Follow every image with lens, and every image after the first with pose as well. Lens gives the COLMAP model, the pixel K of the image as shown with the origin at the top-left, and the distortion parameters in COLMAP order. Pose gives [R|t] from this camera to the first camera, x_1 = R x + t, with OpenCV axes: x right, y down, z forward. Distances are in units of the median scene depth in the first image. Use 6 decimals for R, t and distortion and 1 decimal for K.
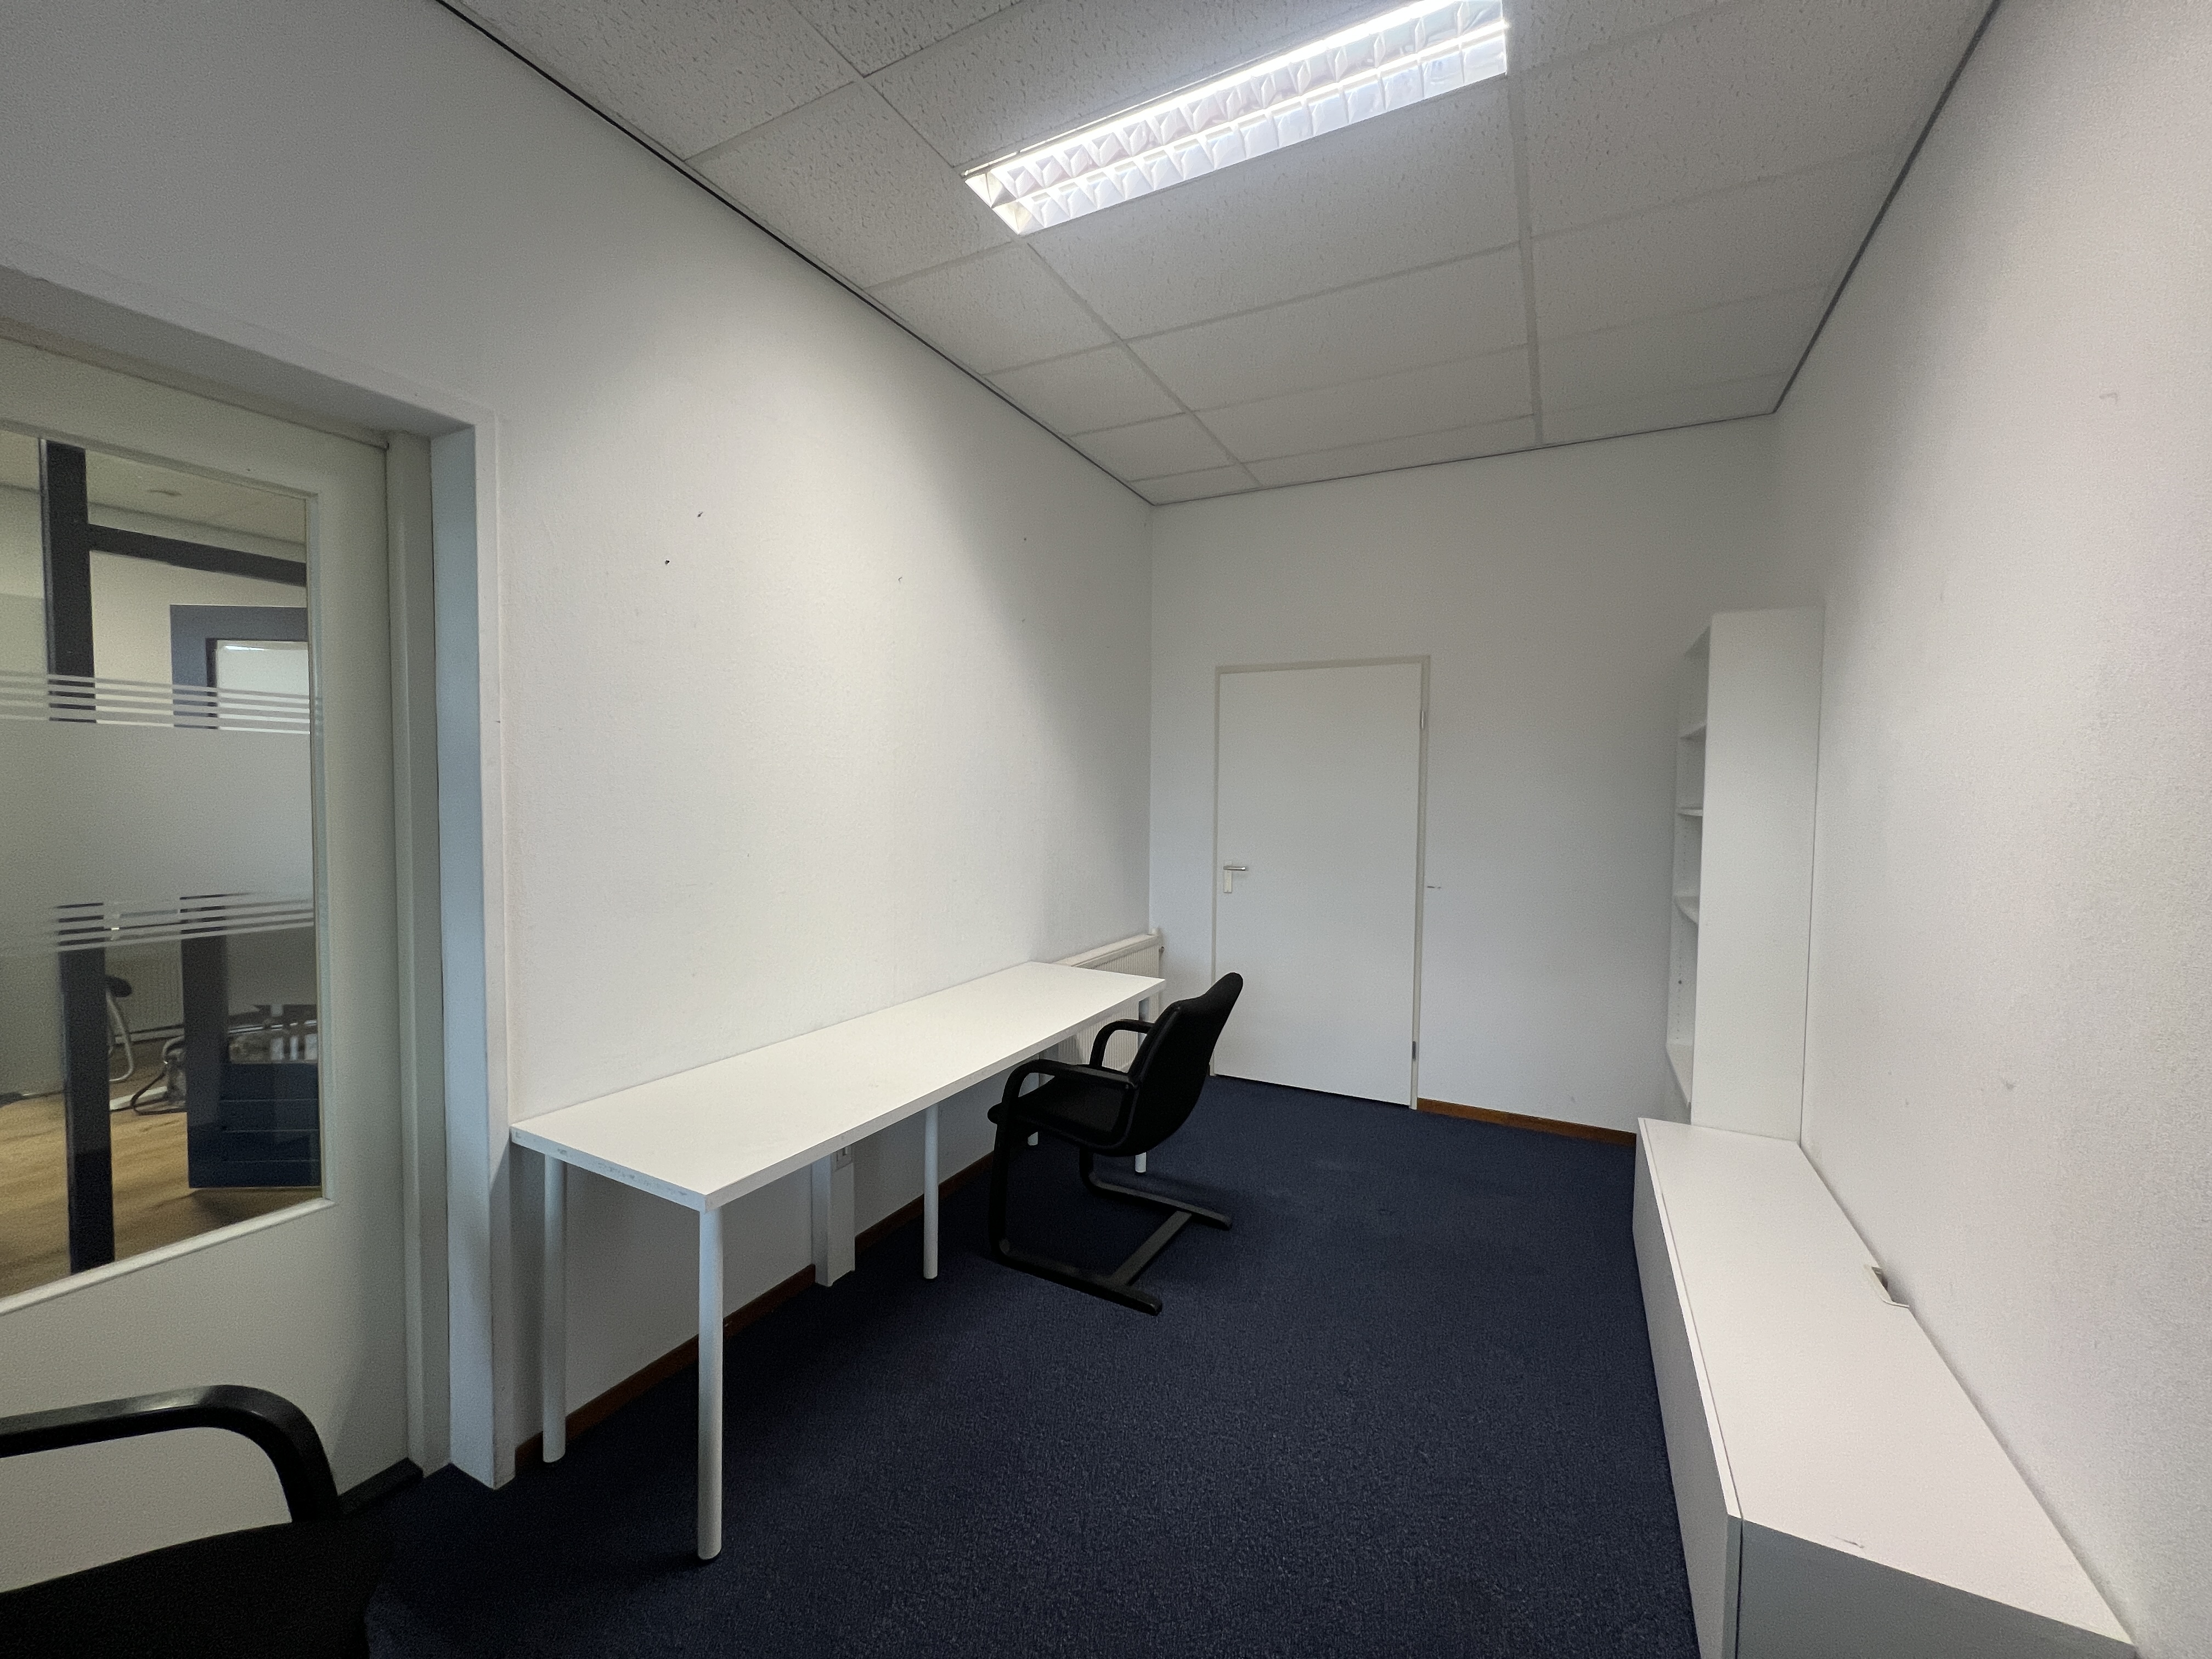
lens RADIAL K [[880.0, 0, 1101.5], [0, 880.0, 823.9], [0, 0, 1]] dist [-0.002451, 0.000403]
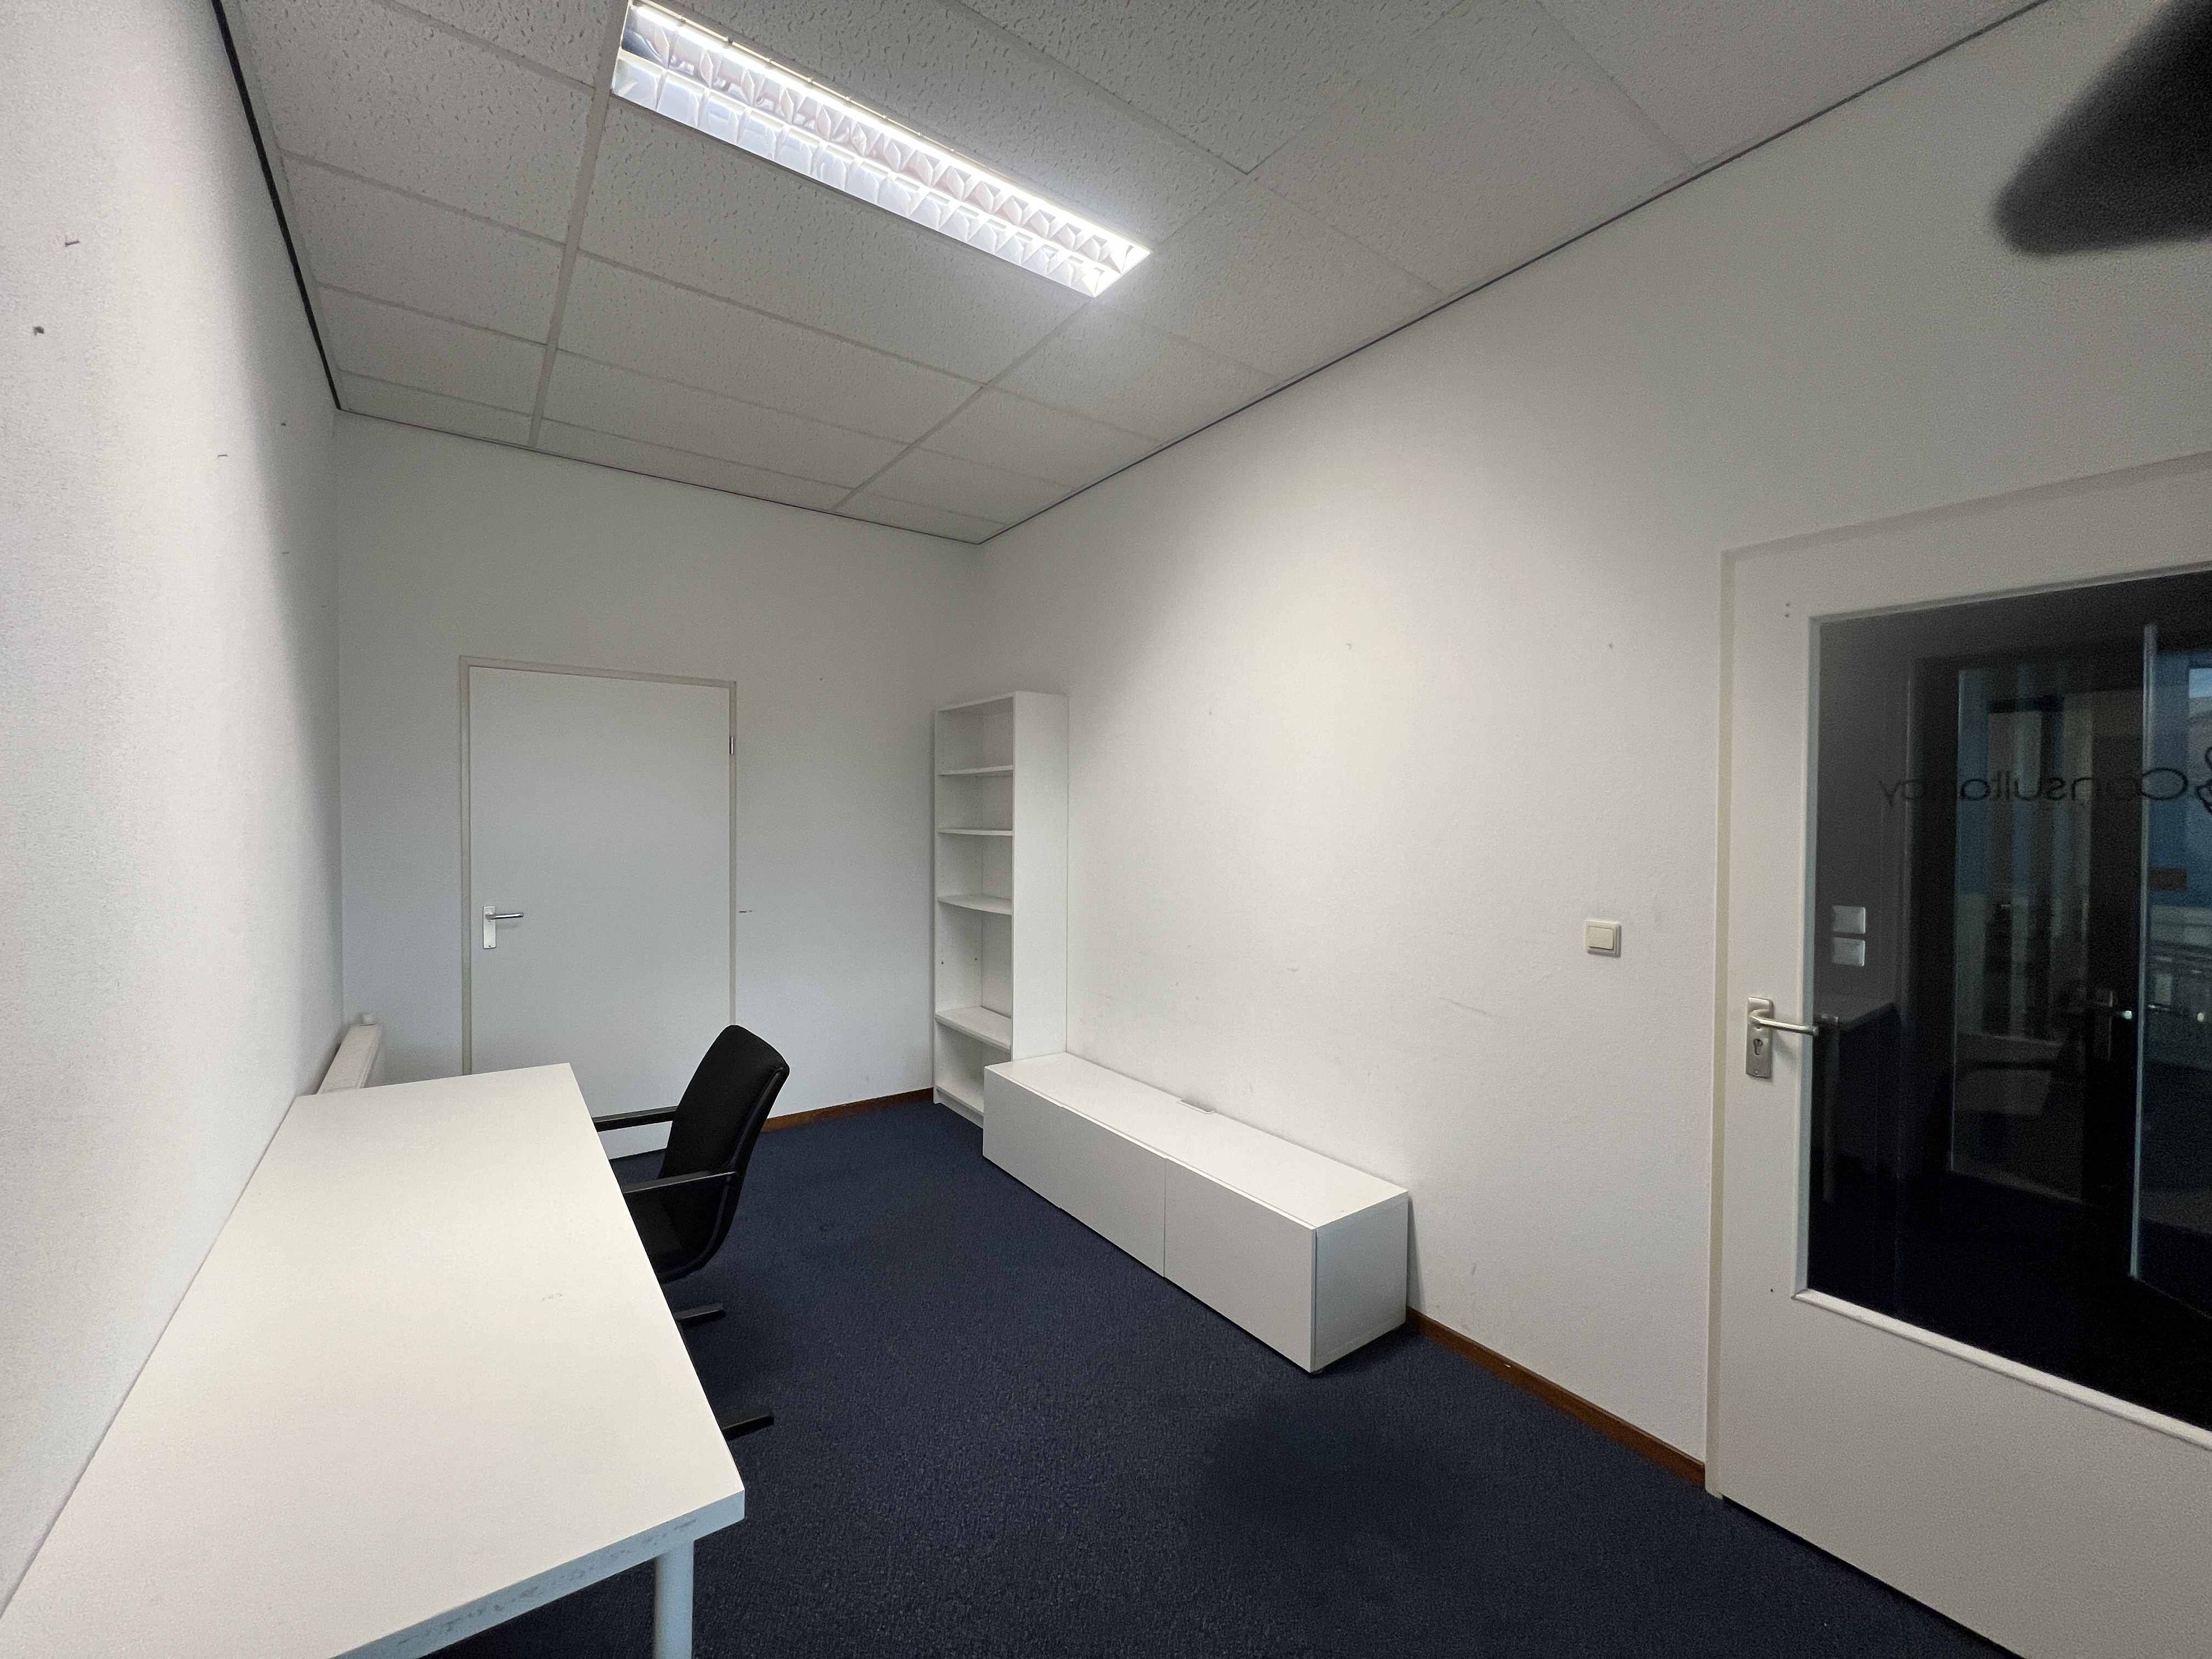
lens RADIAL K [[880.0, 0, 1101.5], [0, 880.0, 823.9], [0, 0, 1]] dist [-0.002451, 0.000403]
pose [[0.448176, -0.019286, 0.893737, -0.399352], [0.033400, 0.999430, 0.004818, -0.023114], [-0.893321, 0.027692, 0.448565, 0.209020]]
